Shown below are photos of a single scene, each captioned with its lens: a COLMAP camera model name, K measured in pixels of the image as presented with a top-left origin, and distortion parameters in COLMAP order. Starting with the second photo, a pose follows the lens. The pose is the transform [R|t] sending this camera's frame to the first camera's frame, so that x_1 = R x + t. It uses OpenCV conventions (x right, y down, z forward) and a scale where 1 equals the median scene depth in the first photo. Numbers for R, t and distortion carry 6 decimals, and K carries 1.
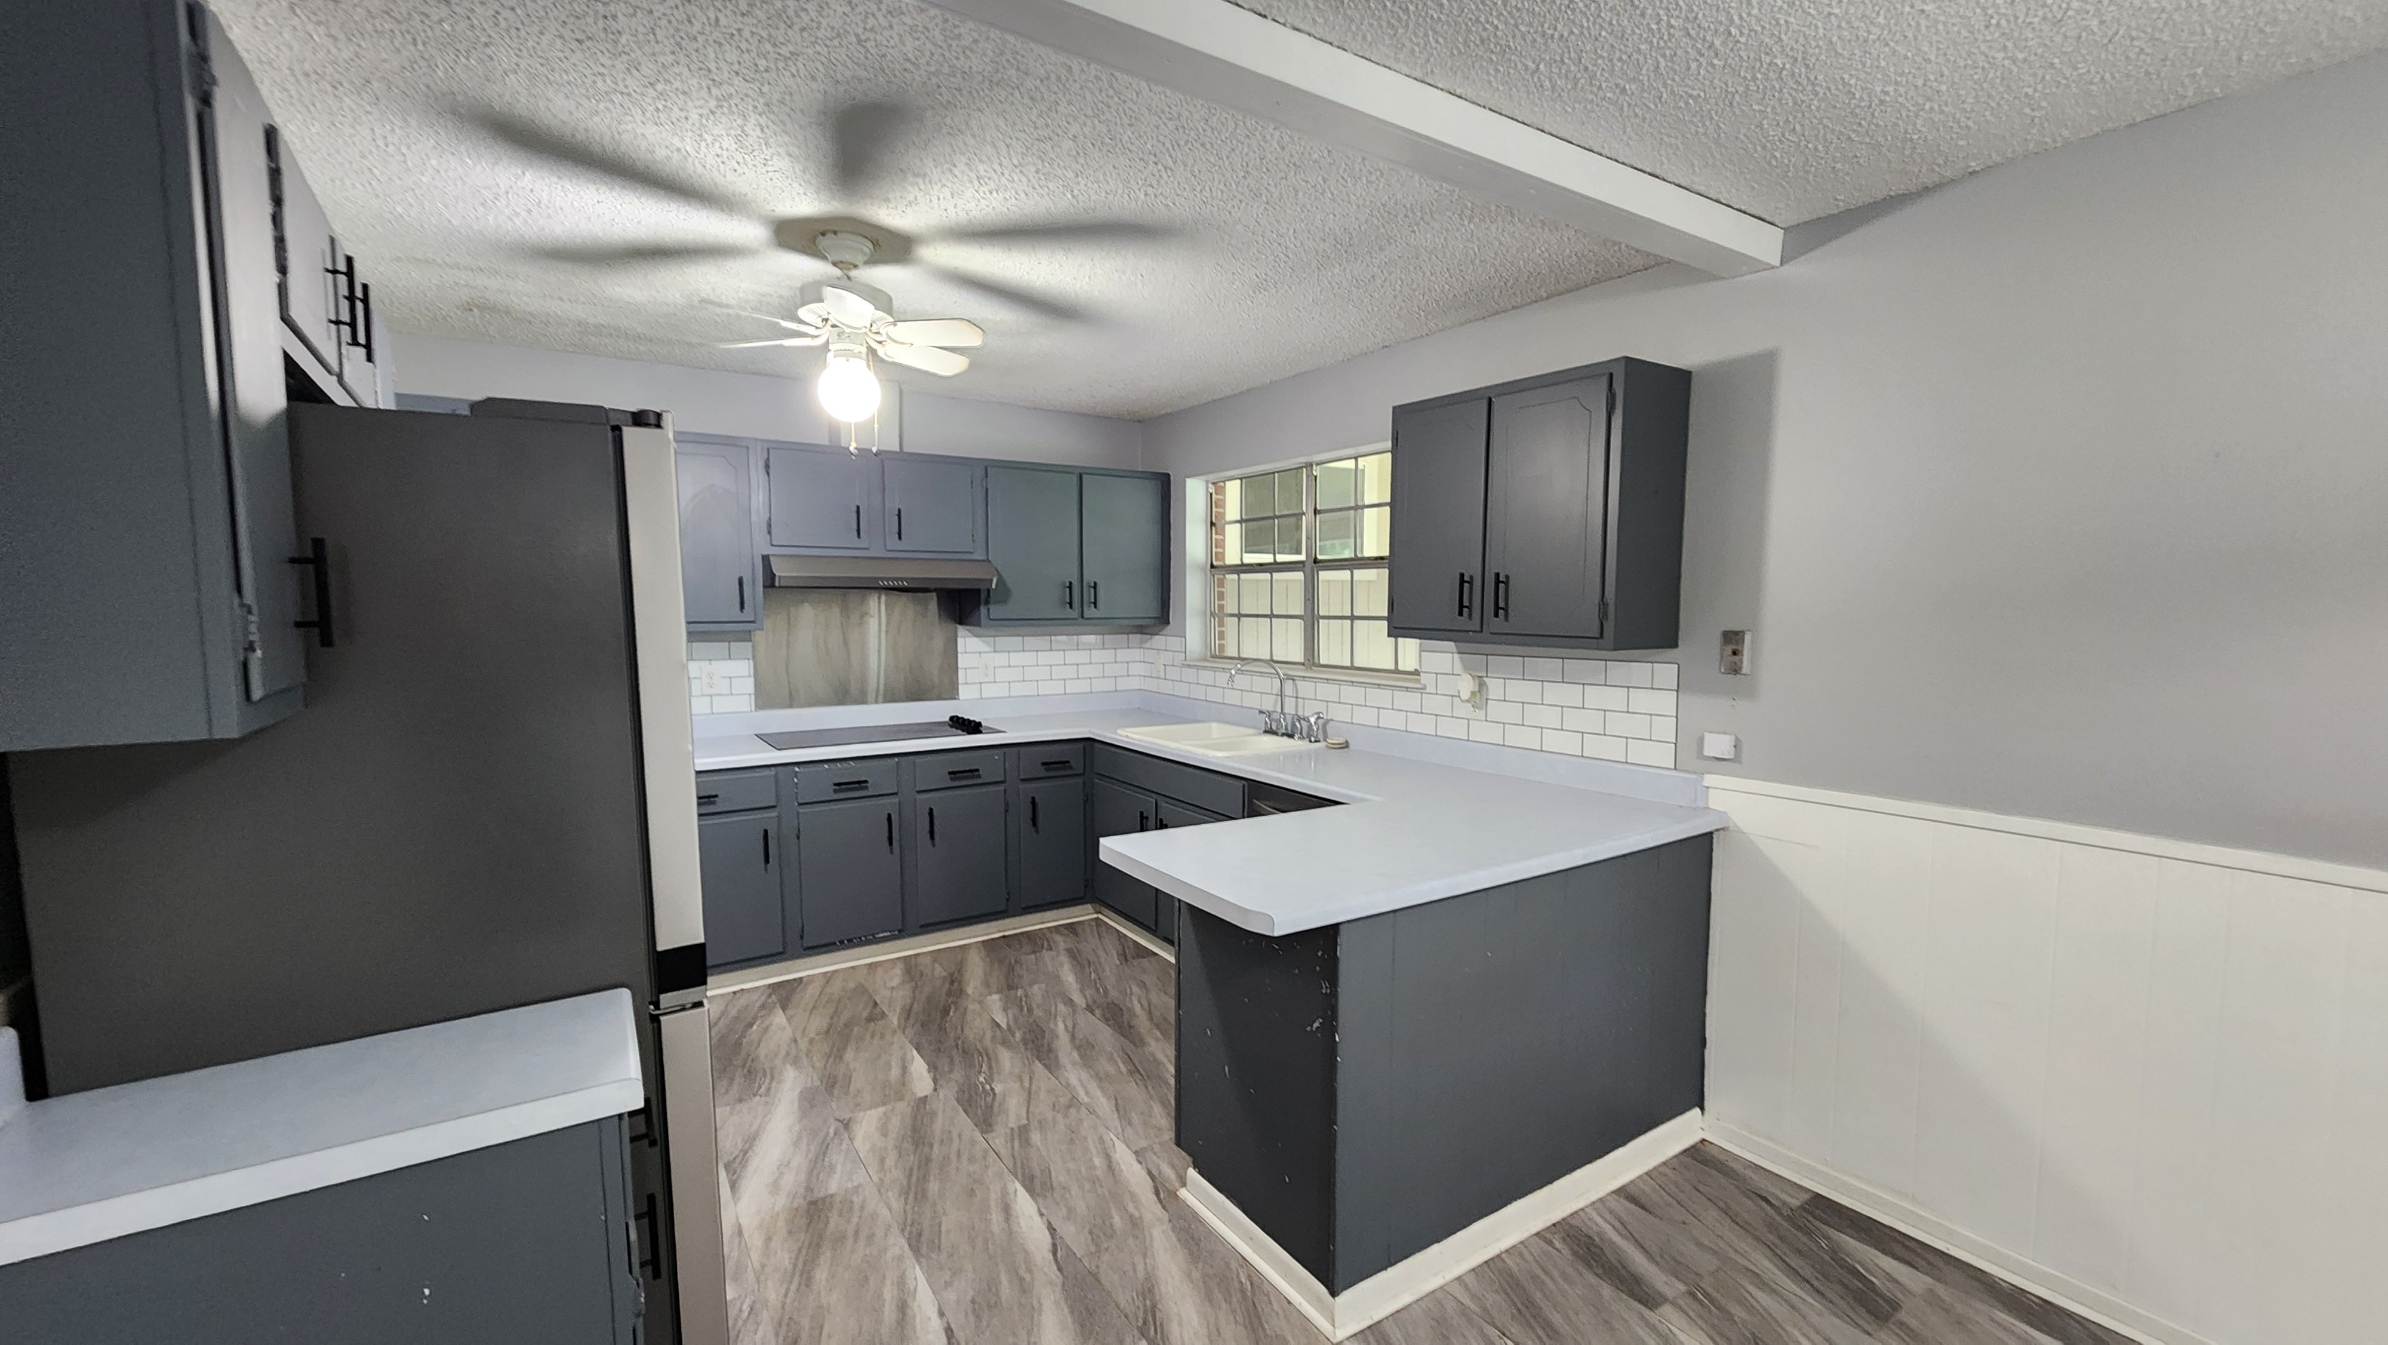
lens RADIAL K [[978.9, 0, 1205.2], [0, 978.9, 679.1], [0, 0, 1]] dist [0.005191, -0.001828]
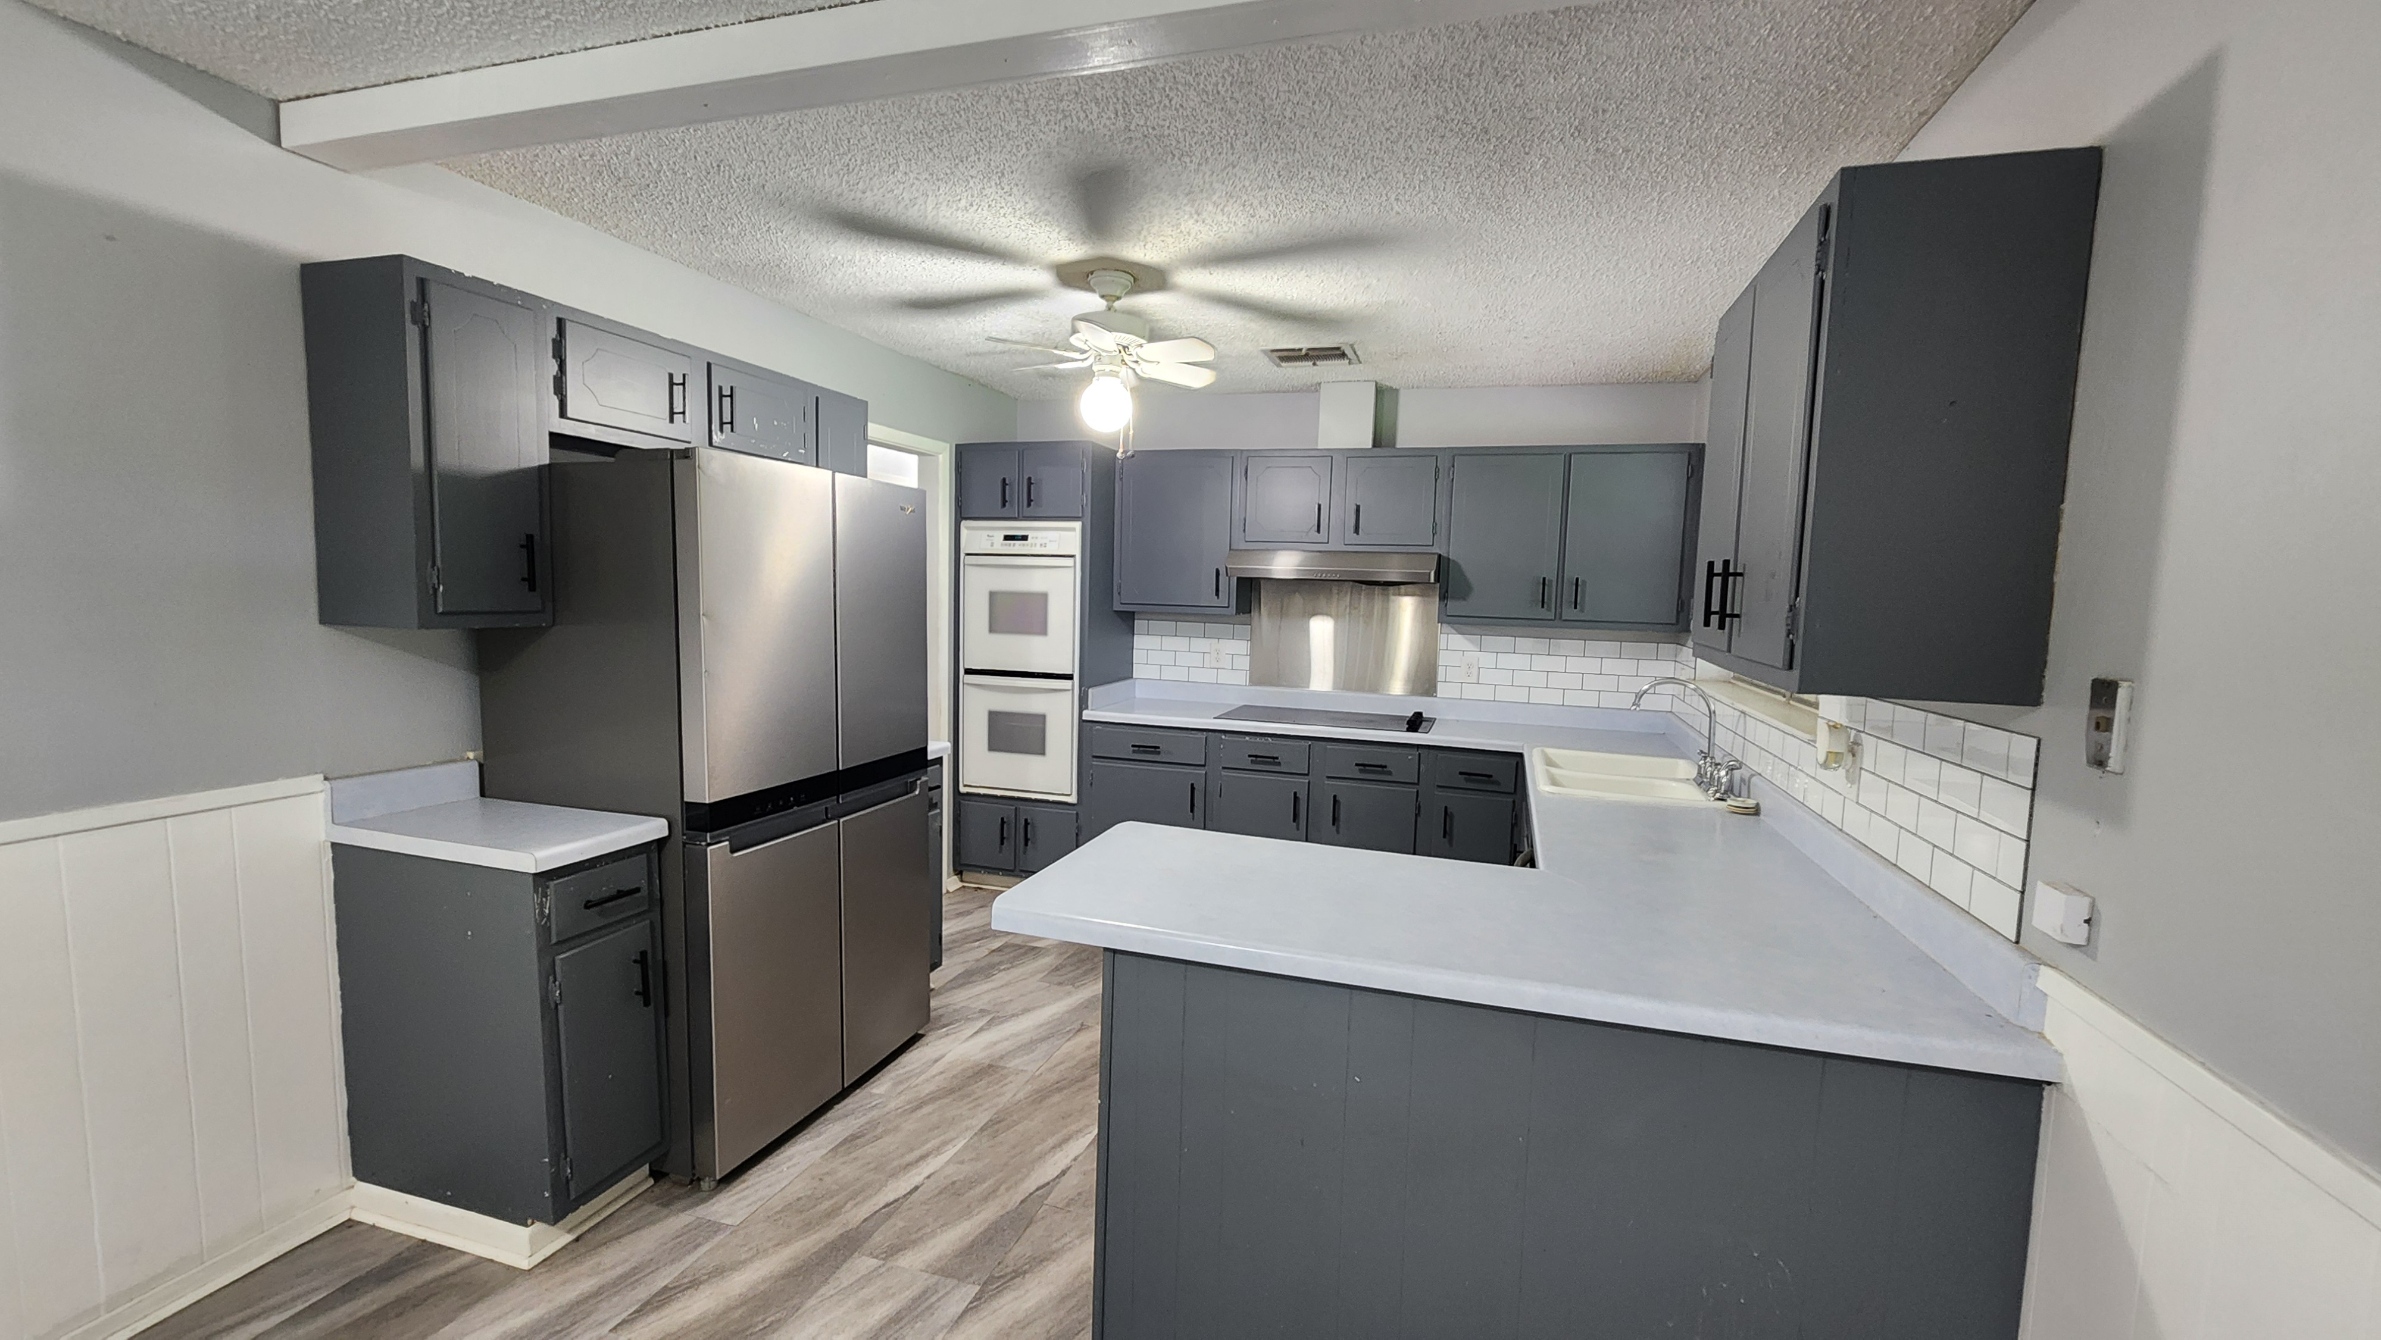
lens RADIAL K [[976.1, 0, 1201.3], [0, 976.1, 672.2], [0, 0, 1]] dist [0.005191, -0.001828]
pose [[0.631814, 0.086017, -0.770333, 0.533167], [-0.093717, 0.995010, 0.034240, -0.023391], [0.769434, 0.050560, 0.636722, 0.308792]]
